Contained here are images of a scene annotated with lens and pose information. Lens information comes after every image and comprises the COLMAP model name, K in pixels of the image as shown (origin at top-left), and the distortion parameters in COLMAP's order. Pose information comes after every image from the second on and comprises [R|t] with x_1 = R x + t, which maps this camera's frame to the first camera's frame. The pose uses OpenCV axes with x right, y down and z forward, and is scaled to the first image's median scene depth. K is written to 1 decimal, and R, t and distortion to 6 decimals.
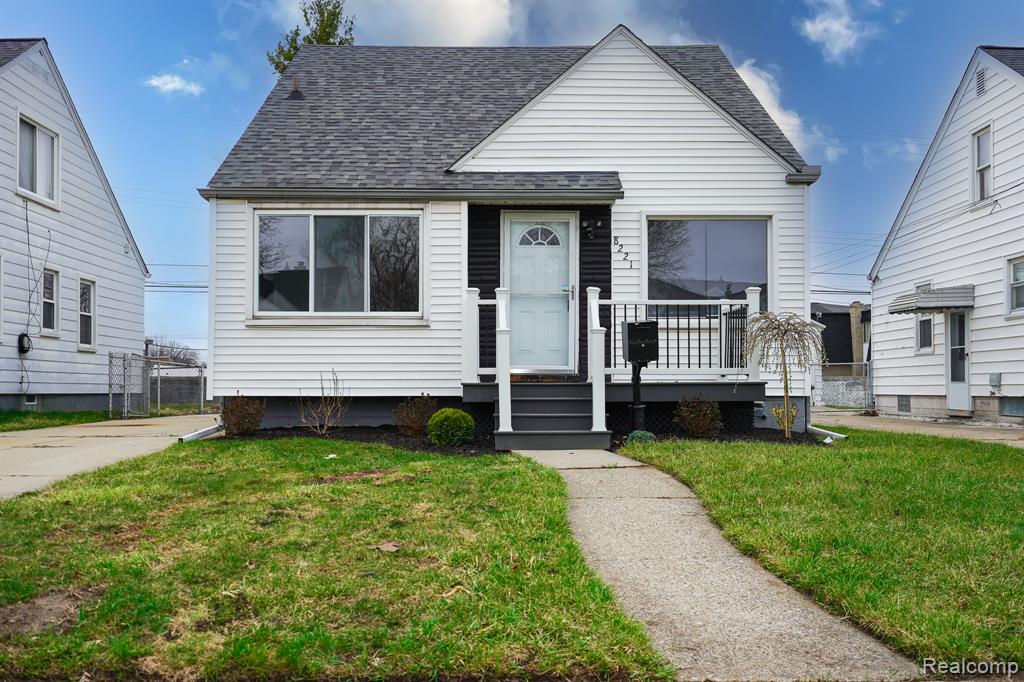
lens RADIAL K [[926.9, 0, 503.4], [0, 926.9, 348.8], [0, 0, 1]] dist [-0.004186, 0.001324]
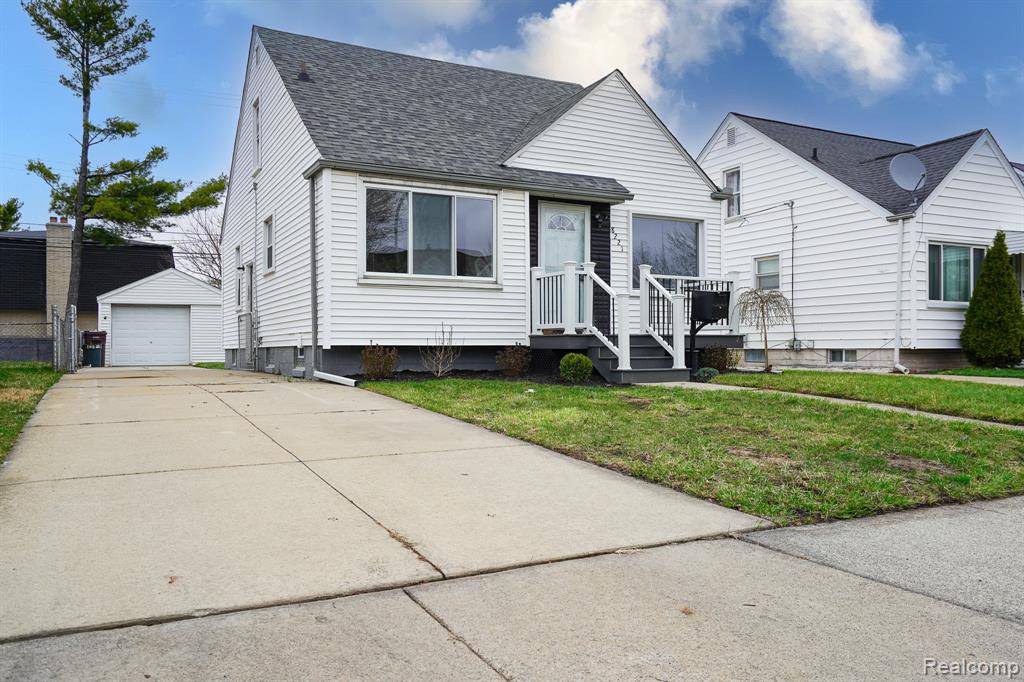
lens RADIAL K [[775.3, 0, 519.5], [0, 775.3, 334.9], [0, 0, 1]] dist [-0.007601, 0.001259]
pose [[0.886726, 0.005106, 0.462267, -0.527662], [-0.017391, 0.999600, 0.022320, 0.012725], [-0.461968, -0.027831, 0.886460, 0.061063]]
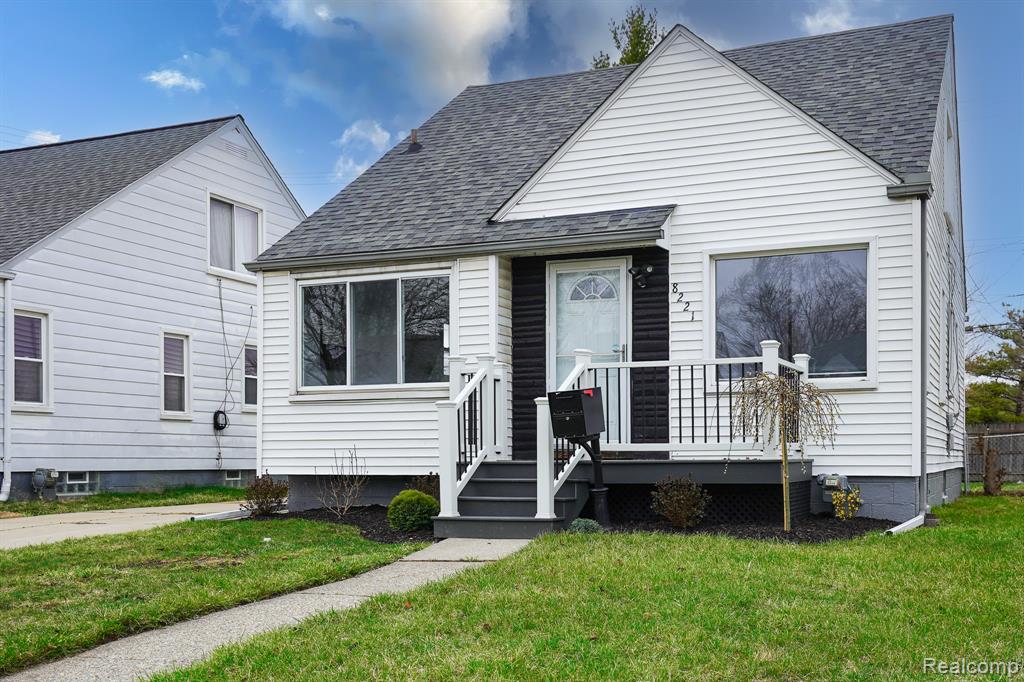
lens RADIAL K [[1085.6, 0, 548.9], [0, 1085.6, 435.3], [0, 0, 1]] dist [0.001298, 0.000000]
pose [[0.921025, -0.010742, -0.389354, 0.400819], [0.018957, 0.999671, 0.017265, -0.004125], [0.389041, -0.023282, 0.920926, 0.060763]]
